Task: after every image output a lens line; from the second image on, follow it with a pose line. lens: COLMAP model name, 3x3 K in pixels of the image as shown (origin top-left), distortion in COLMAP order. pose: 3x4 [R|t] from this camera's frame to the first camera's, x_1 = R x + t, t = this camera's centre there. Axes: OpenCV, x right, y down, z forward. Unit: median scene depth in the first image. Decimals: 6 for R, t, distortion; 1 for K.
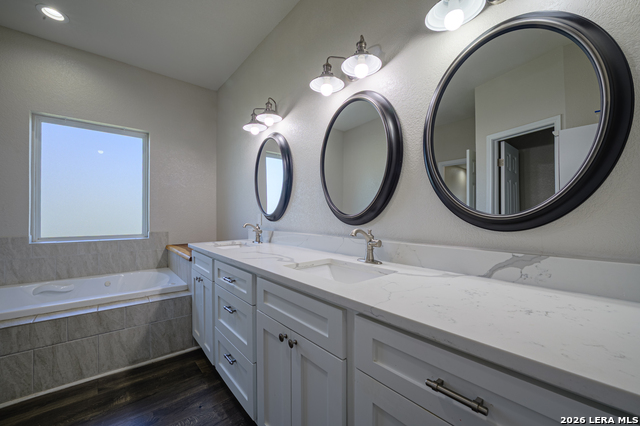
lens RADIAL K [[259.0, 0, 320.0], [0, 259.0, 215.8], [0, 0, 1]] dist [-0.002631, -0.000091]
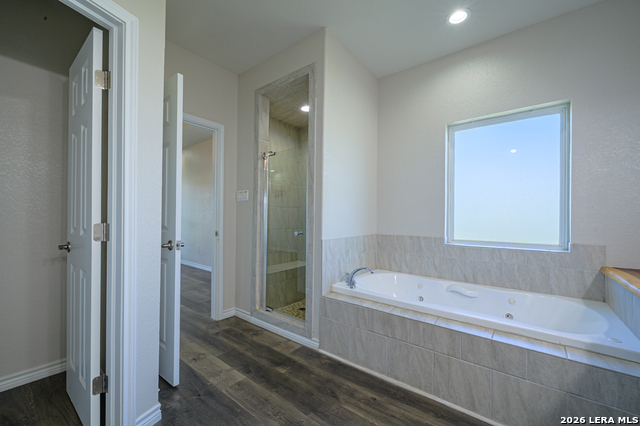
lens RADIAL K [[259.0, 0, 320.0], [0, 259.0, 215.8], [0, 0, 1]] dist [-0.002631, -0.000091]
pose [[0.203814, -0.003095, -0.979005, -0.139371], [-0.009040, 0.999946, -0.005043, -0.002422], [0.978968, 0.009878, 0.203775, 0.235524]]
